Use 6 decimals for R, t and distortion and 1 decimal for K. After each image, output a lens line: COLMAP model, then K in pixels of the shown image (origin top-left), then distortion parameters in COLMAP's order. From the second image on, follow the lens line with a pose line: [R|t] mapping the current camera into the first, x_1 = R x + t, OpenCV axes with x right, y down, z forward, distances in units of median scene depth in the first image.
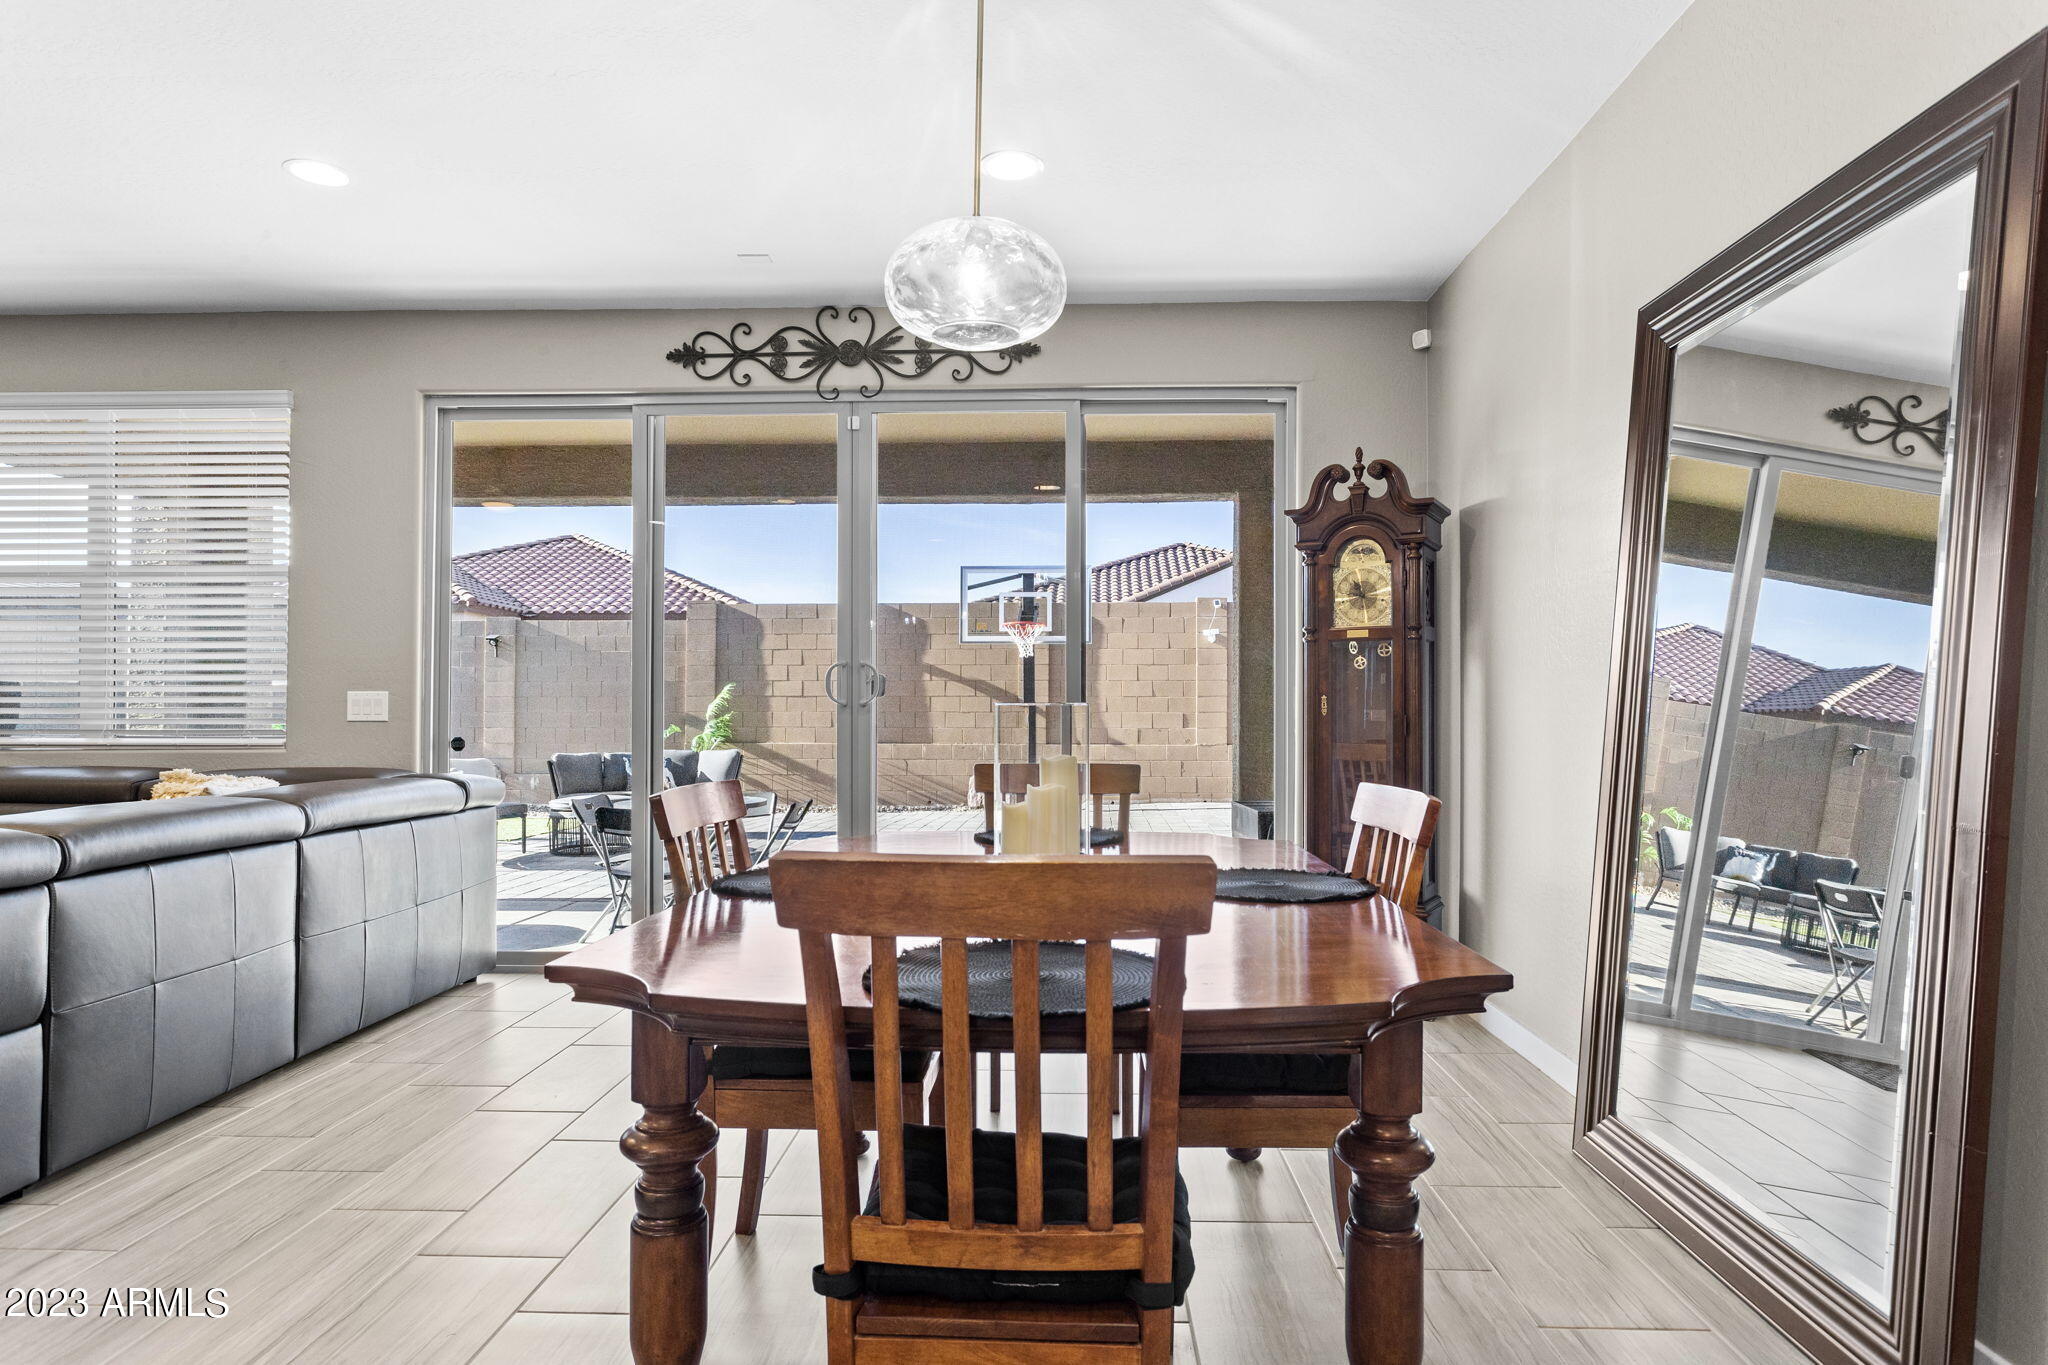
lens RADIAL K [[1122.4, 0, 1038.6], [0, 1122.4, 698.5], [0, 0, 1]] dist [-0.020294, 0.018646]
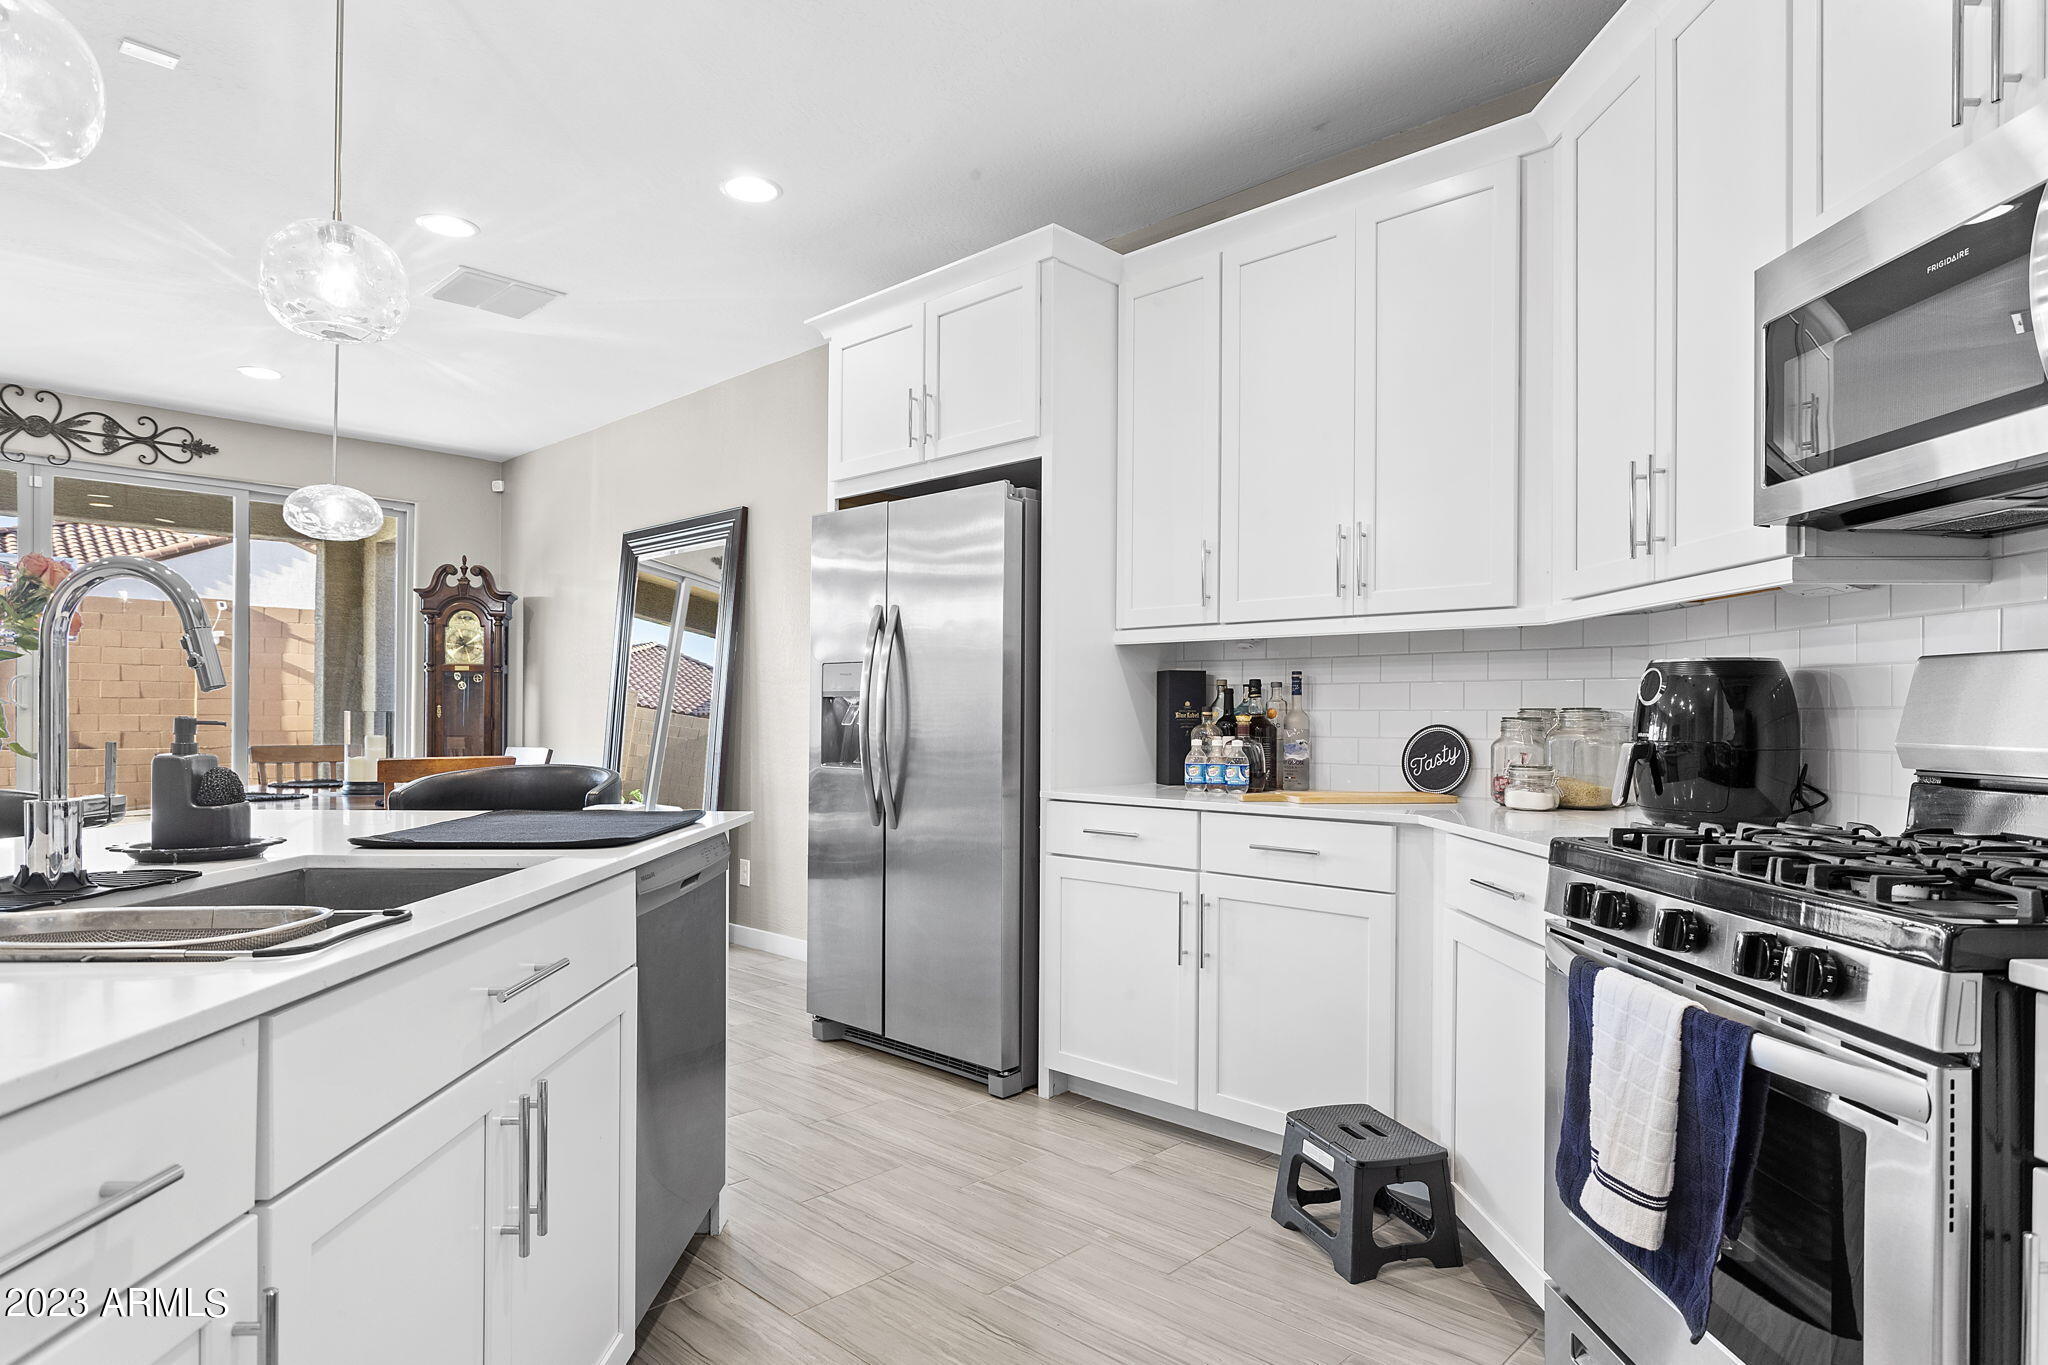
lens RADIAL K [[1102.5, 0, 990.2], [0, 1102.5, 718.2], [0, 0, 1]] dist [-0.018105, 0.012469]
pose [[0.679898, 0.002180, 0.733303, -0.340208], [-0.012960, 0.999875, 0.009044, -0.008108], [-0.733192, -0.015653, 0.679841, -0.613803]]
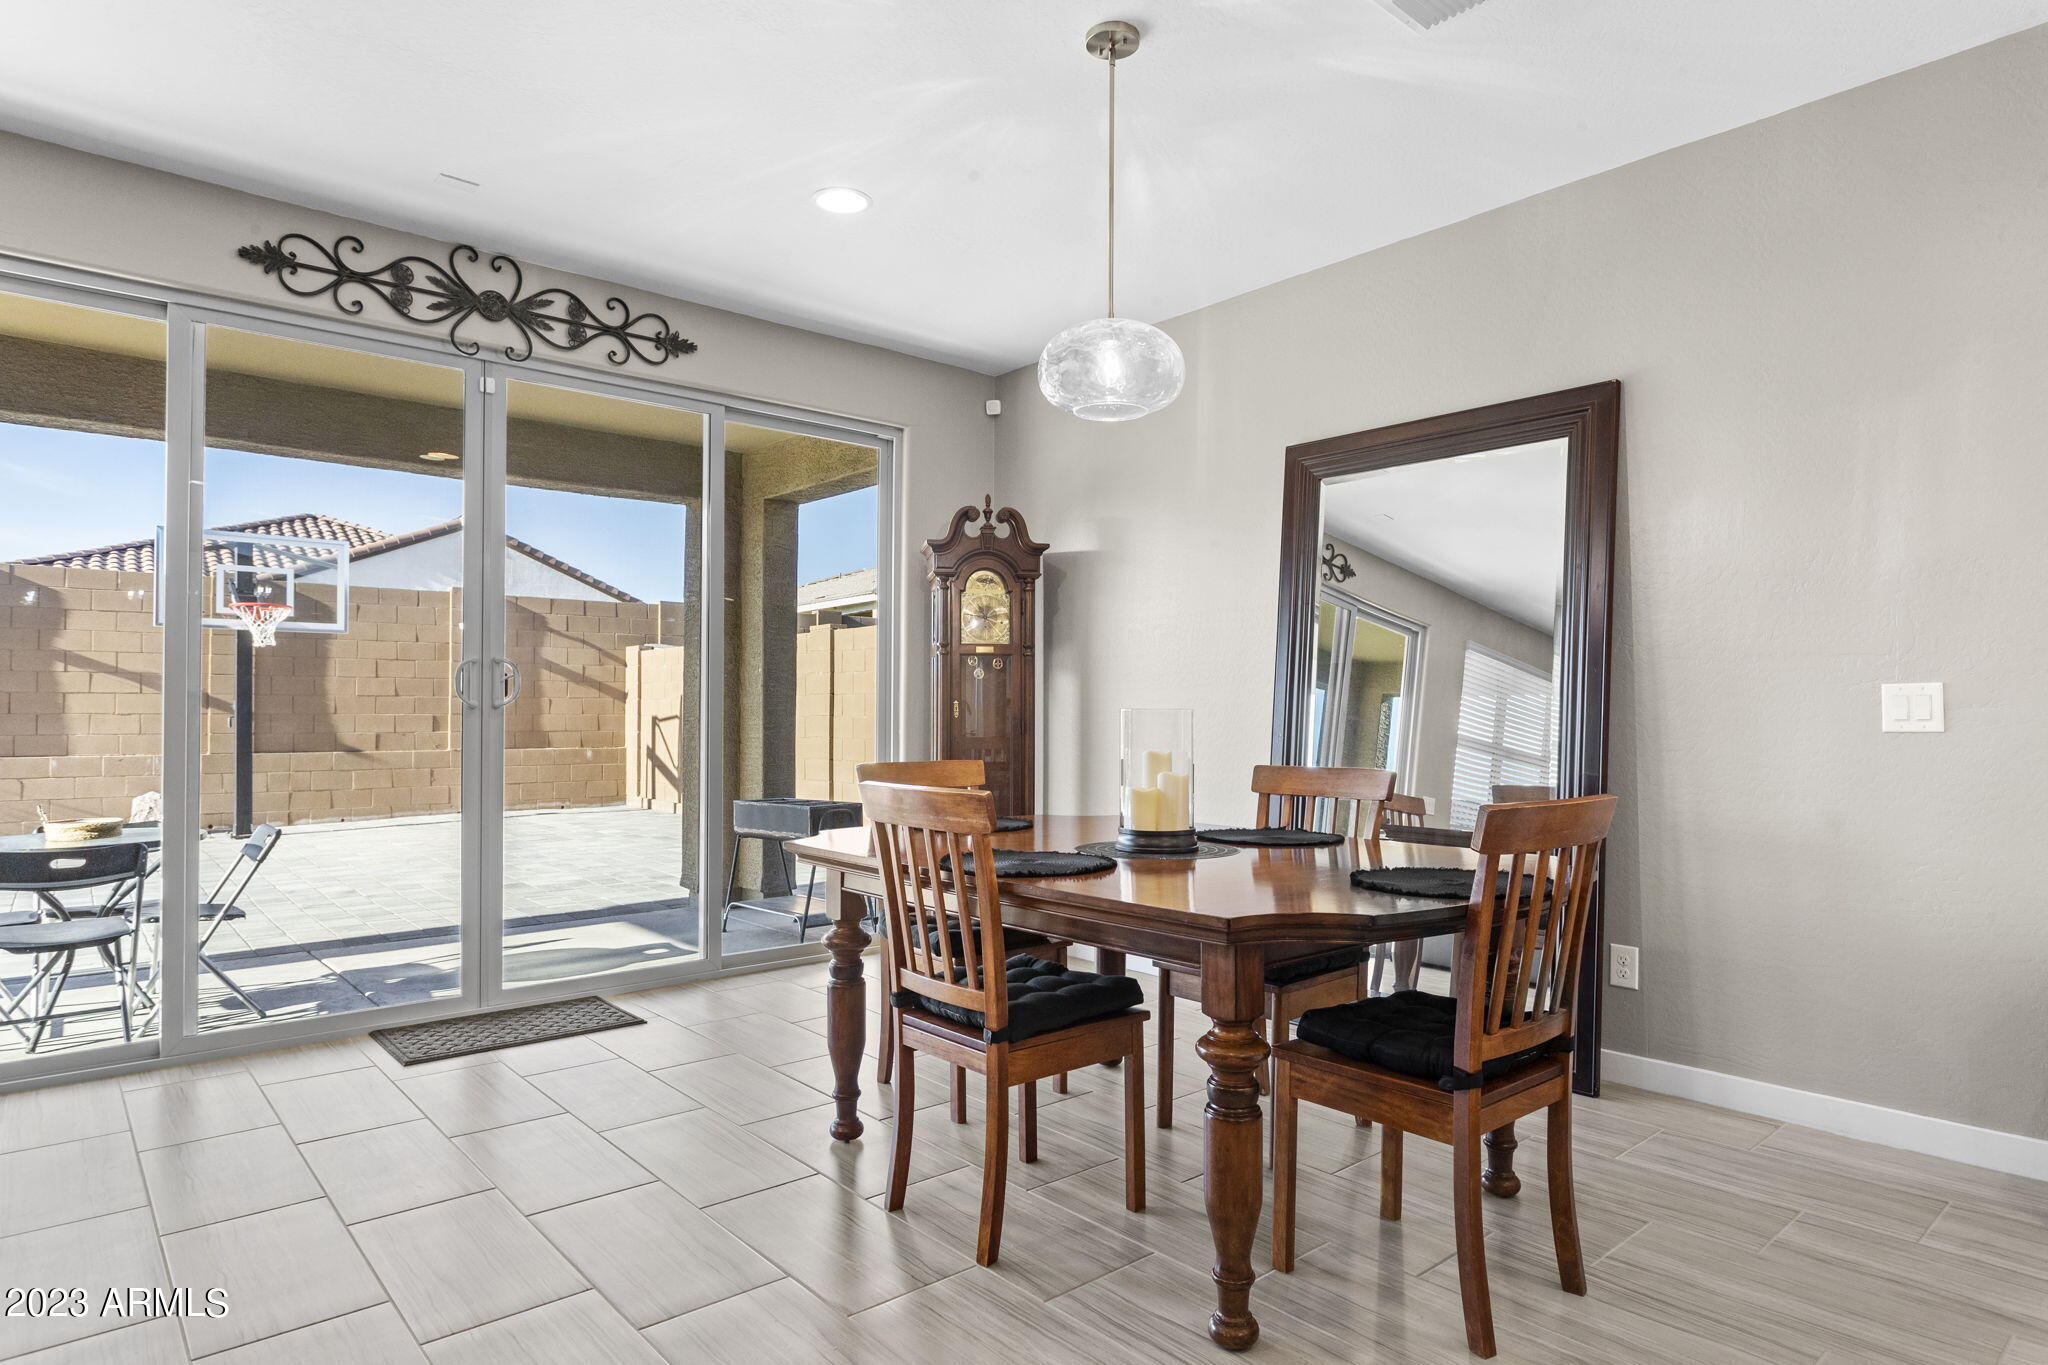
lens RADIAL K [[1122.4, 0, 1038.6], [0, 1122.4, 698.5], [0, 0, 1]] dist [-0.020294, 0.018646]
pose [[0.738059, 0.007022, 0.674699, -0.440492], [-0.006725, 0.999973, -0.003051, -0.001607], [-0.674702, -0.002286, 0.738087, 0.066268]]
